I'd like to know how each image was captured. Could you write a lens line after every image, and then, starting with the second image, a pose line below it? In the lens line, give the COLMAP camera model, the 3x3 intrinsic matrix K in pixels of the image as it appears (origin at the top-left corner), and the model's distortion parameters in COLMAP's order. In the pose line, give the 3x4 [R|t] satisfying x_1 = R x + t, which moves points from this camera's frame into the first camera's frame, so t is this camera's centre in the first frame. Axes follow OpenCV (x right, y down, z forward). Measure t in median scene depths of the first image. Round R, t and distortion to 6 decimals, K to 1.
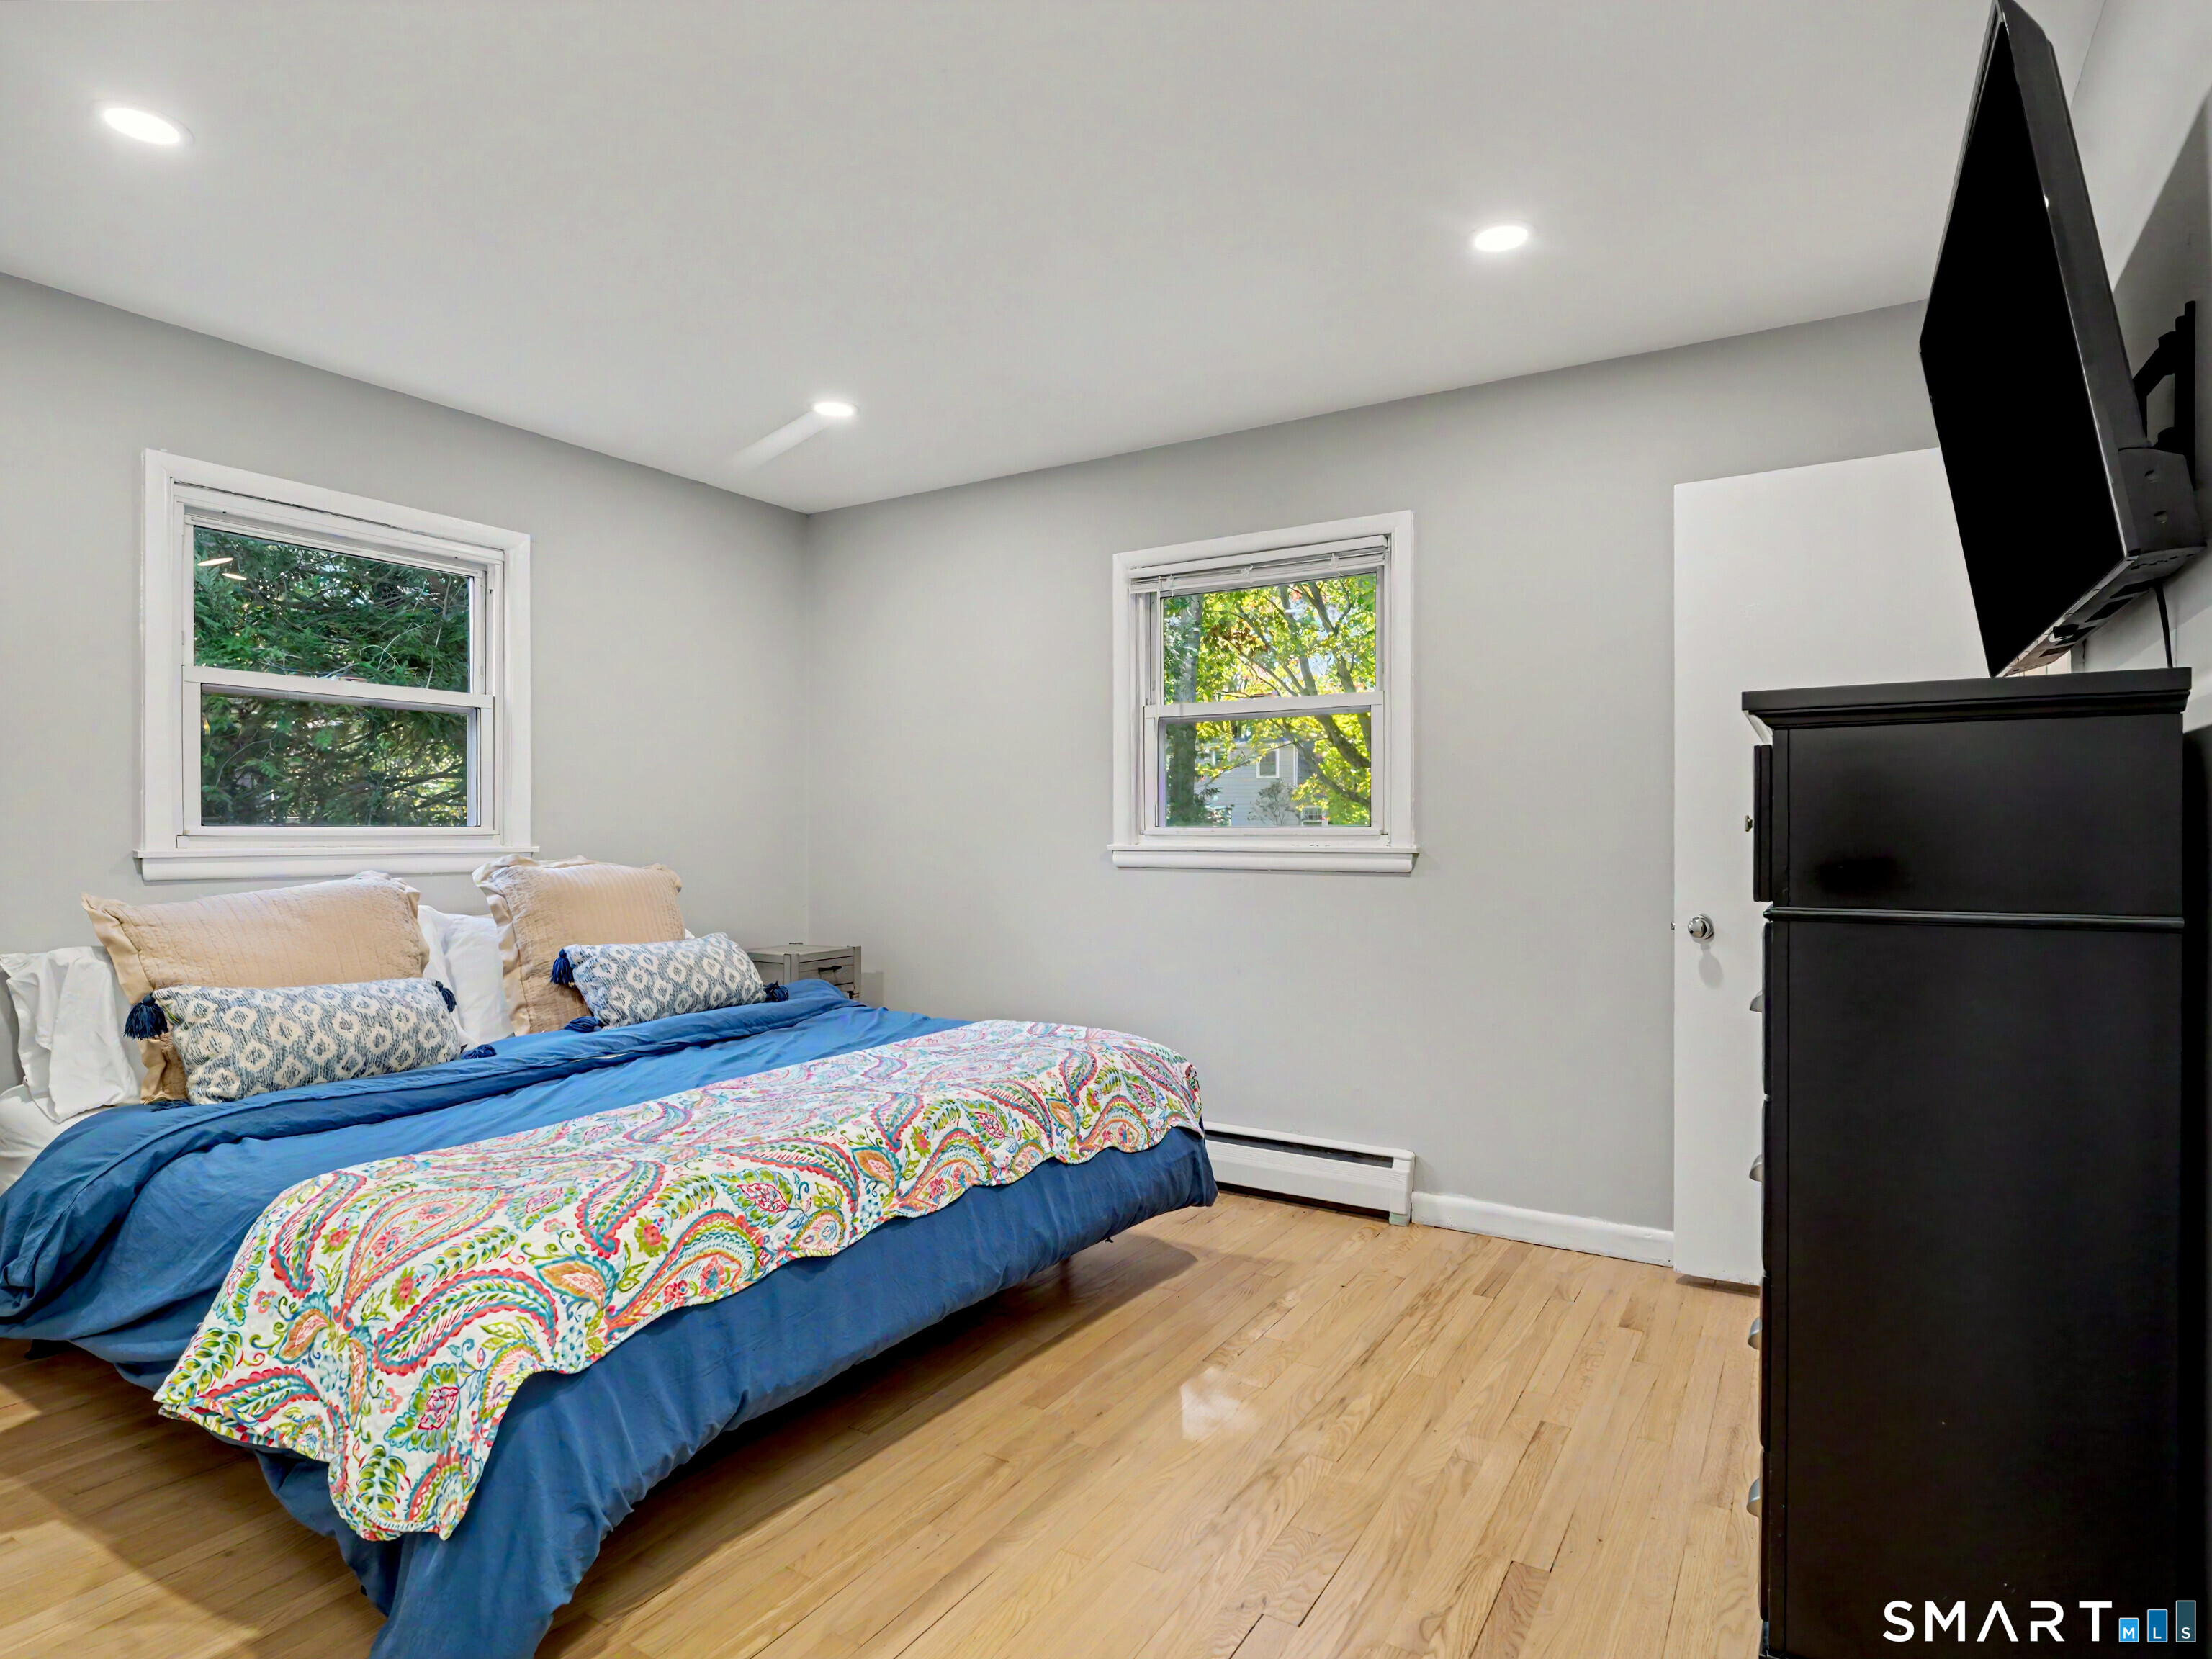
lens RADIAL K [[1182.1, 0, 1097.0], [0, 1182.1, 830.3], [0, 0, 1]] dist [-0.000131, -0.008701]
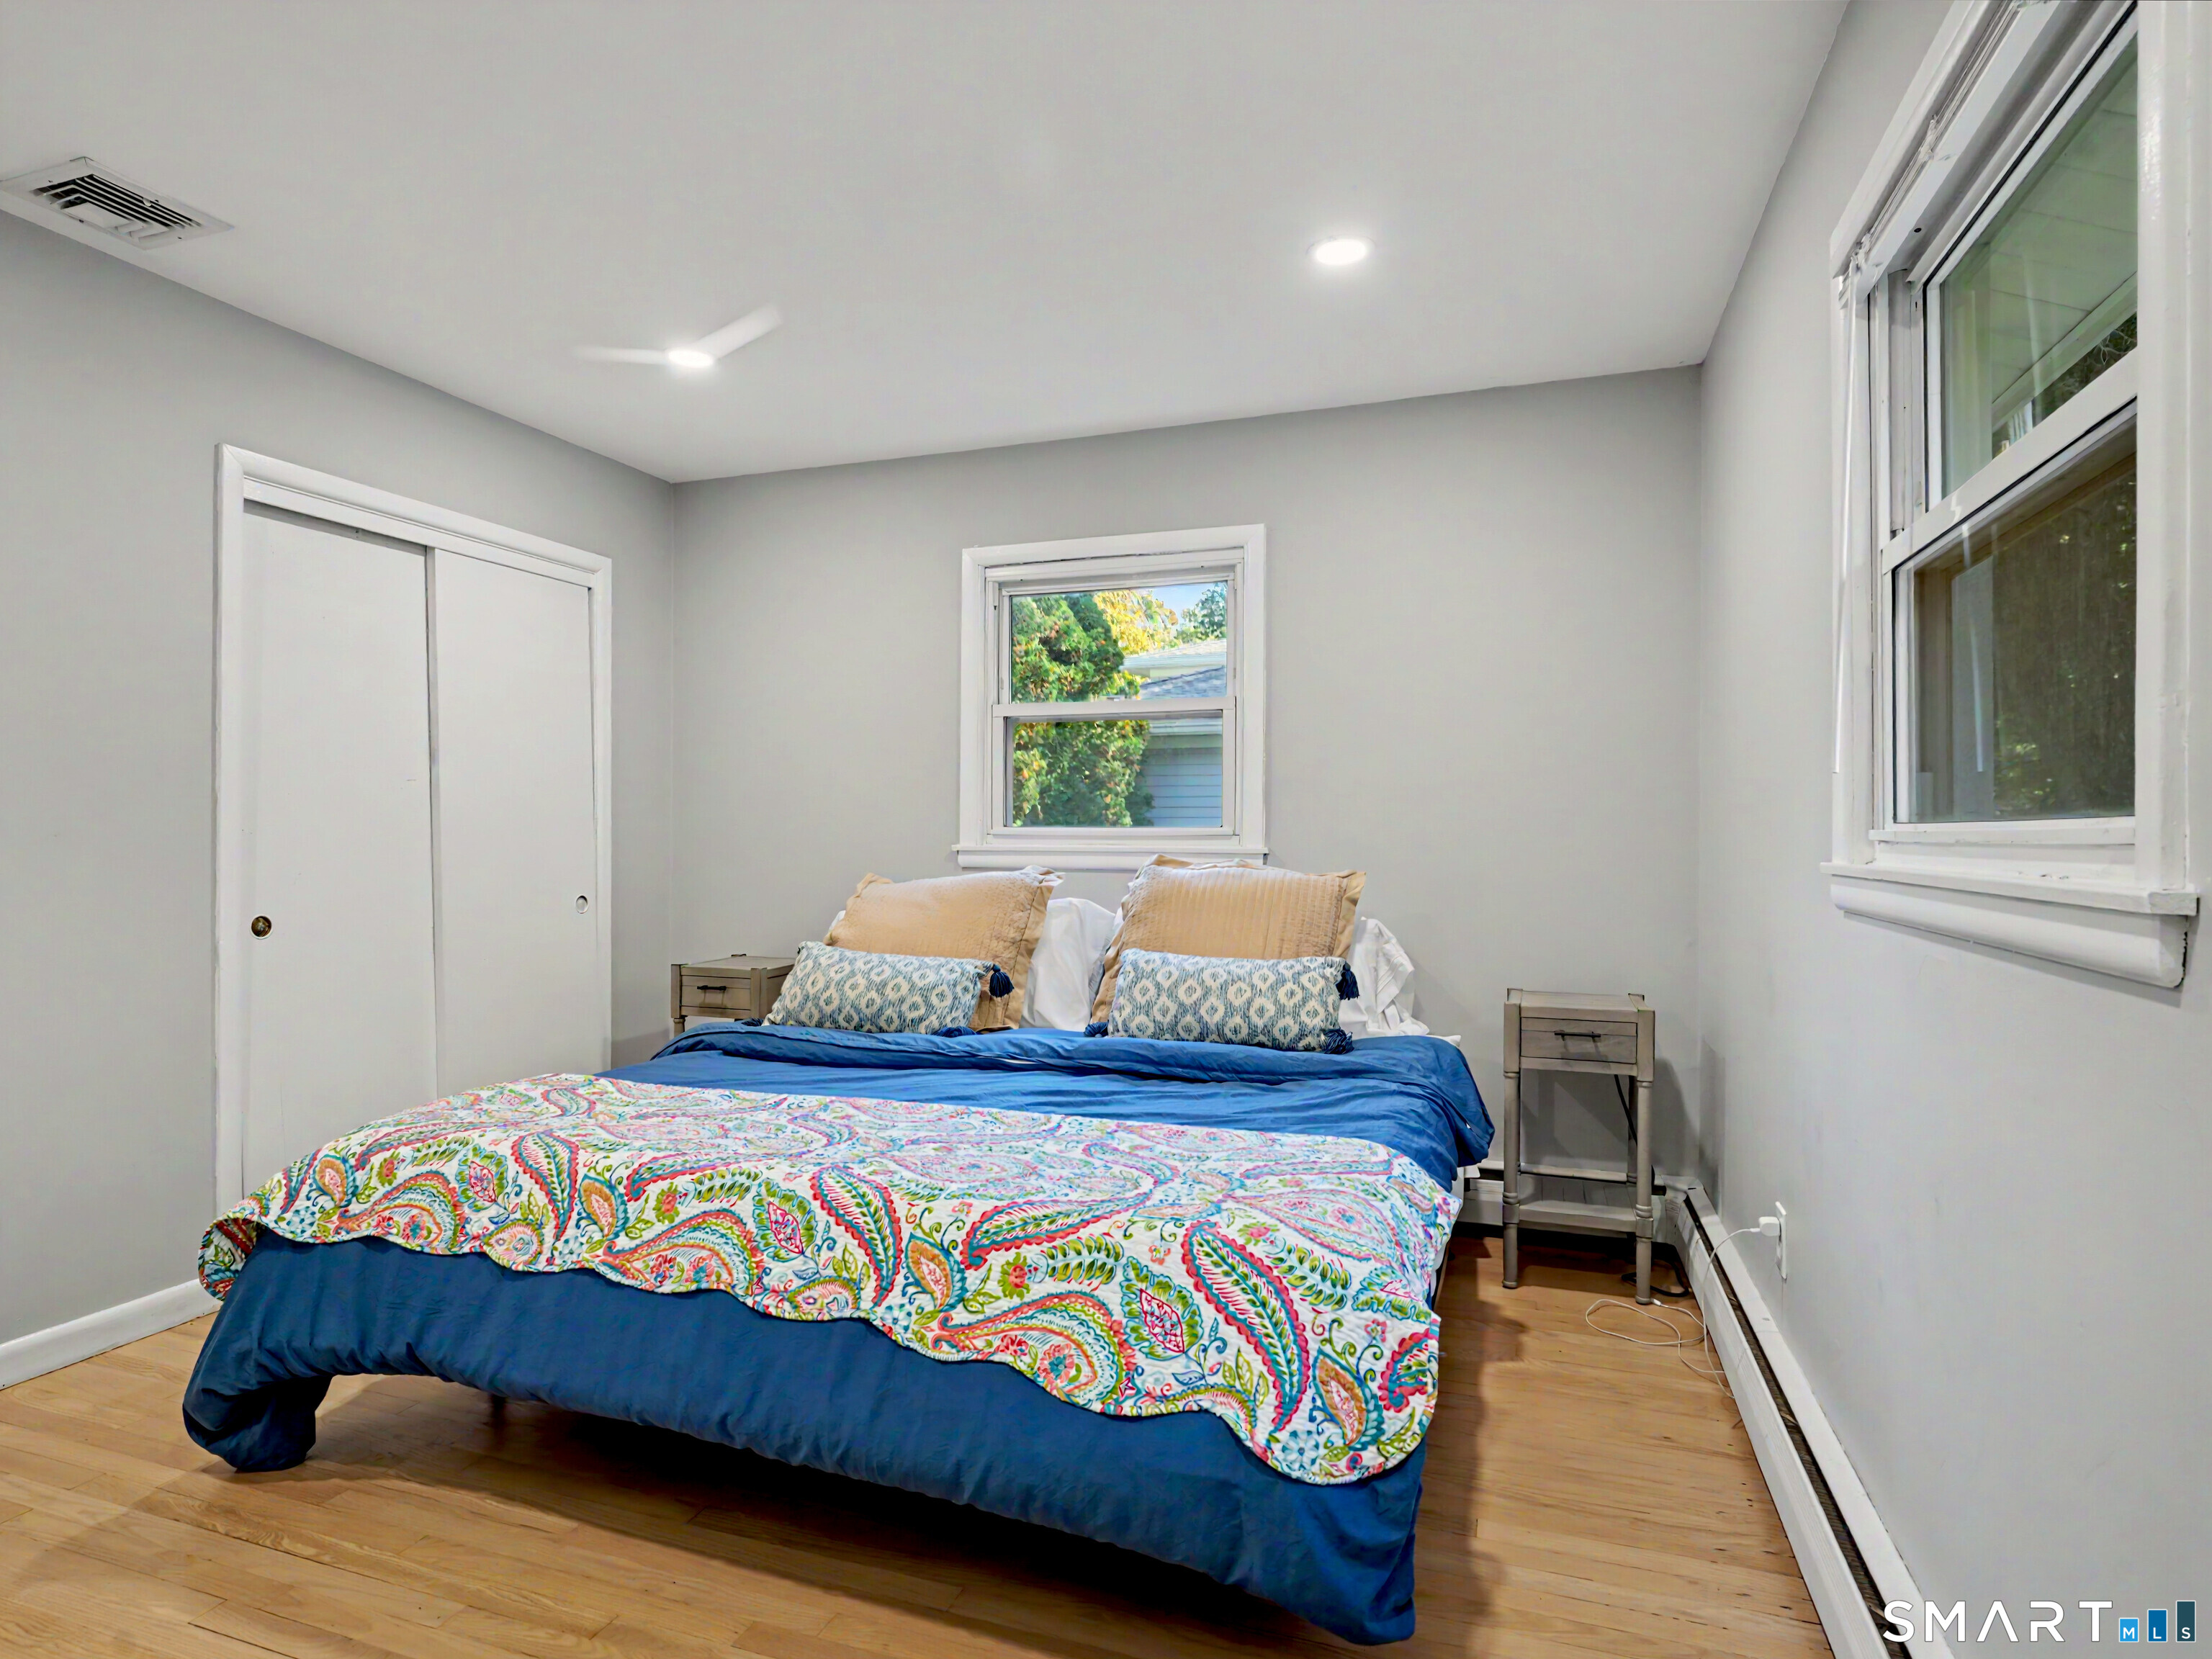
lens RADIAL K [[1182.1, 0, 1097.0], [0, 1182.1, 830.3], [0, 0, 1]] dist [-0.000131, -0.008701]
pose [[0.219320, -0.001476, -0.975652, 0.653724], [-0.002563, 0.999995, -0.002089, 0.002765], [0.975650, 0.002959, 0.219315, 1.001974]]
